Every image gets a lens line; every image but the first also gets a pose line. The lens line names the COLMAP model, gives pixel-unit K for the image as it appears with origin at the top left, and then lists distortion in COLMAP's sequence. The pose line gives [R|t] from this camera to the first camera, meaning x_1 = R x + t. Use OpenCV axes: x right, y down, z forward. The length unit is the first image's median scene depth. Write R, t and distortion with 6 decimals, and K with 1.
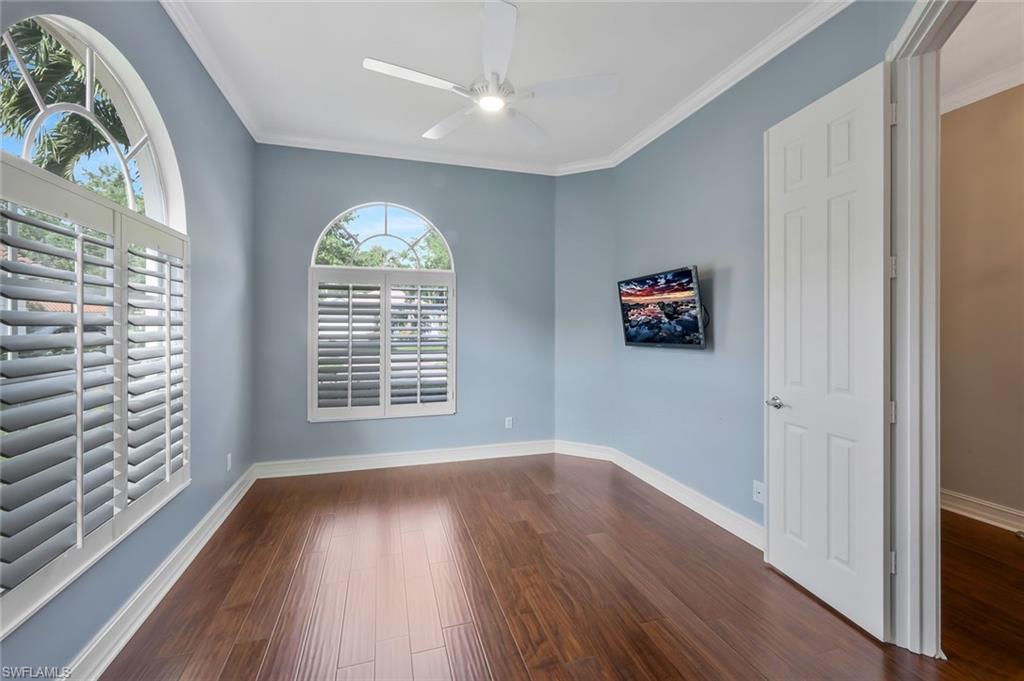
lens RADIAL K [[417.7, 0, 507.0], [0, 417.7, 324.8], [0, 0, 1]] dist [-0.000967, -0.000404]
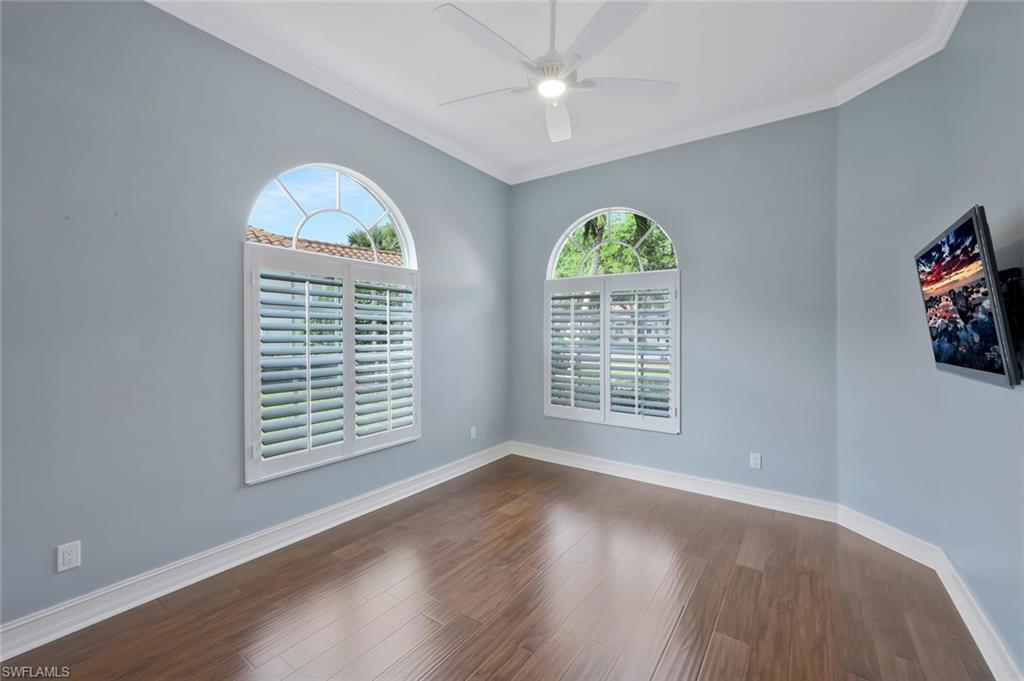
lens RADIAL K [[417.7, 0, 513.8], [0, 417.7, 340.4], [0, 0, 1]] dist [-0.000967, -0.000404]
pose [[0.619193, 0.019184, -0.785005, 0.372608], [-0.002173, 0.999740, 0.022717, -0.001025], [0.785236, -0.012360, 0.619073, 0.214807]]
